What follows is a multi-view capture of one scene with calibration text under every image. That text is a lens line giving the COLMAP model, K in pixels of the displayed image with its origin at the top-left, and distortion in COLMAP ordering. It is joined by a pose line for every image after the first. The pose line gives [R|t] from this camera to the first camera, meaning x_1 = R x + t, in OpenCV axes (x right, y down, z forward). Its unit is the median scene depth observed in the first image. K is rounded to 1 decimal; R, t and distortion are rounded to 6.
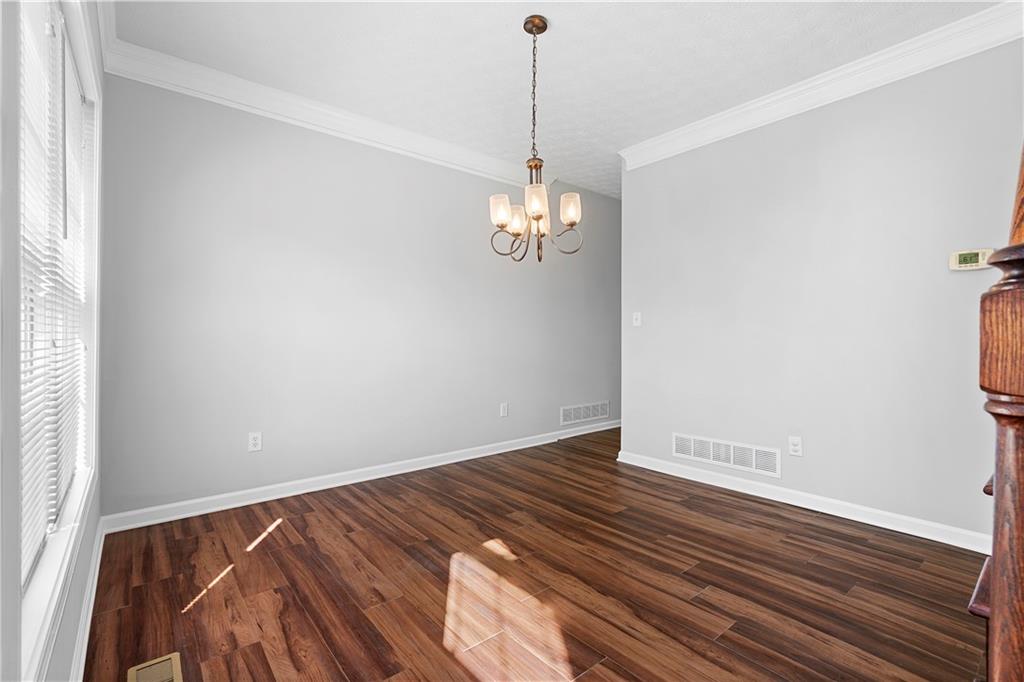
lens RADIAL K [[459.6, 0, 512.0], [0, 459.6, 341.0], [0, 0, 1]] dist [0.002942, 0.000350]
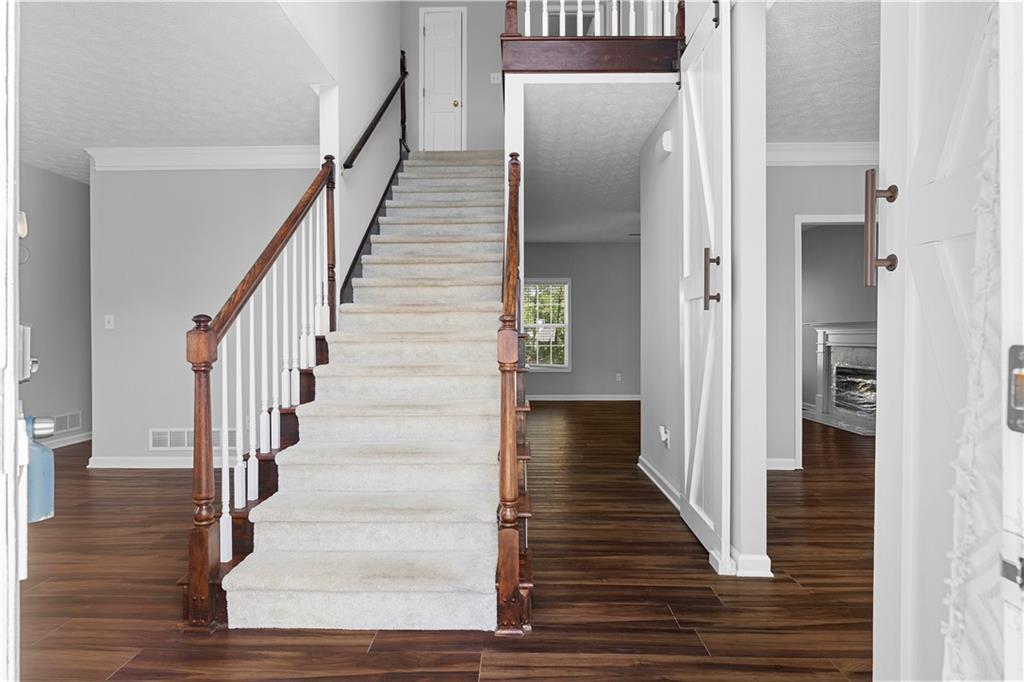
lens RADIAL K [[532.8, 0, 512.0], [0, 532.8, 341.0], [0, 0, 1]] dist [0.000156, 0.000251]
pose [[0.653597, -0.007370, 0.756807, -0.035822], [0.007074, 0.999968, 0.003629, -0.004622], [-0.756810, 0.002982, 0.653629, -0.430263]]
